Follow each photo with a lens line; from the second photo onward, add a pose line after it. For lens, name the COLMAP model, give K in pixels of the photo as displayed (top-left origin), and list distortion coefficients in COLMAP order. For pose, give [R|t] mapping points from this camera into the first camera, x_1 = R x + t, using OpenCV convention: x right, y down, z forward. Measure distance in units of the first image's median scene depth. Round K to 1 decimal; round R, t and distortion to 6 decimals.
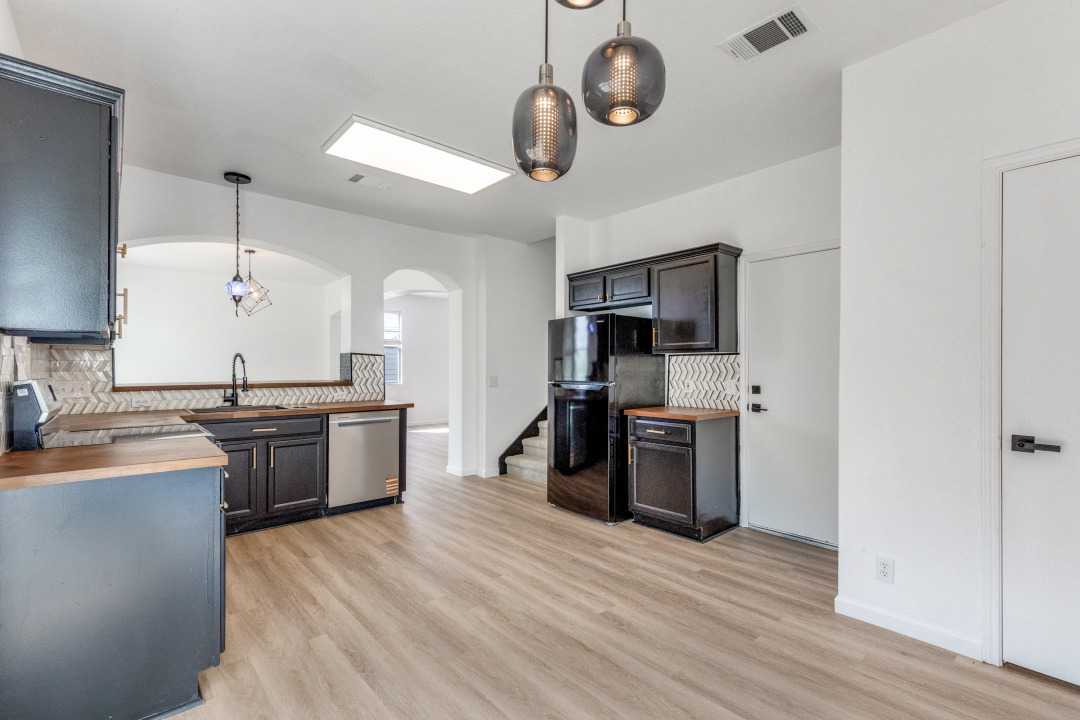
lens RADIAL K [[486.5, 0, 554.6], [0, 486.5, 362.3], [0, 0, 1]] dist [0.010206, -0.002849]
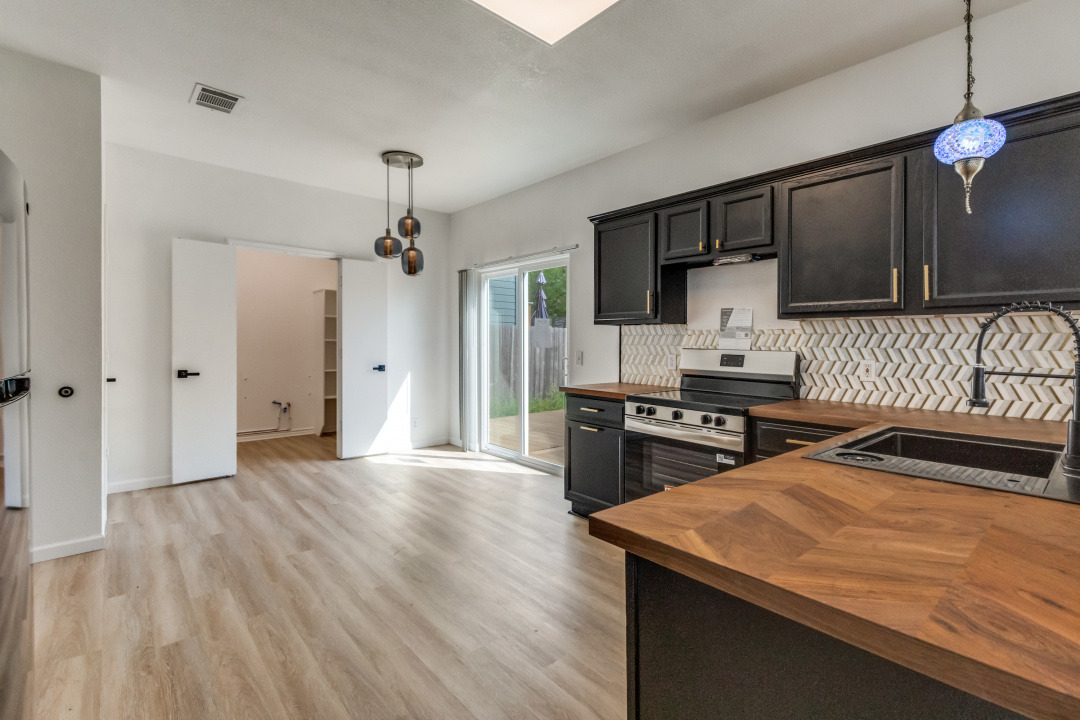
lens RADIAL K [[486.5, 0, 552.3], [0, 486.5, 346.2], [0, 0, 1]] dist [0.010206, -0.002849]
pose [[-0.999905, -0.009249, 0.010223, -0.313830], [-0.009267, 0.999956, -0.001735, 0.017370], [-0.010207, -0.001829, -0.999946, 1.380480]]
